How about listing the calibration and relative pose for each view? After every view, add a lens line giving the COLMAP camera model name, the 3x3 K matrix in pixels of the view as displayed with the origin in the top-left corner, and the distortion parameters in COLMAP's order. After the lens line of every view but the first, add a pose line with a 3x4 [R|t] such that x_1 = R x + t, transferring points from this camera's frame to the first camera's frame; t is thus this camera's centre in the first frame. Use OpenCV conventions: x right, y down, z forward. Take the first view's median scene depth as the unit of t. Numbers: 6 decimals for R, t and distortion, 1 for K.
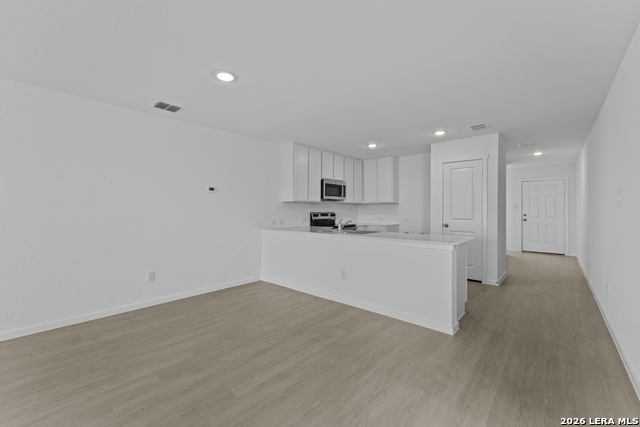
lens RADIAL K [[260.4, 0, 317.9], [0, 260.4, 212.9], [0, 0, 1]] dist [0.017901, 0.000618]
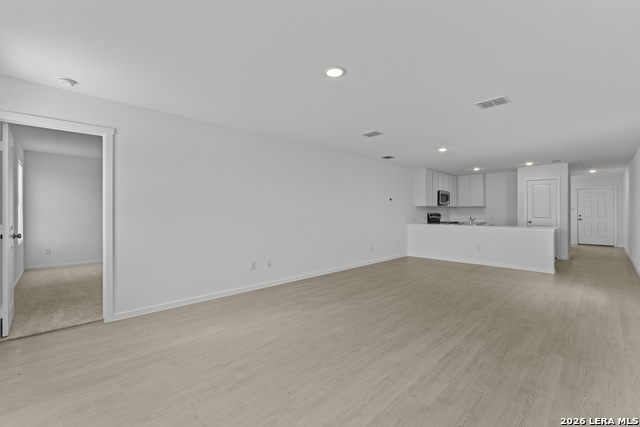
lens RADIAL K [[289.6, 0, 320.7], [0, 289.6, 211.6], [0, 0, 1]] dist [0.056655, -0.000890]
pose [[0.999843, 0.000577, -0.017722, -0.567987], [-0.000753, 0.999950, -0.009935, 0.005232], [0.017715, 0.009947, 0.999794, -0.617479]]
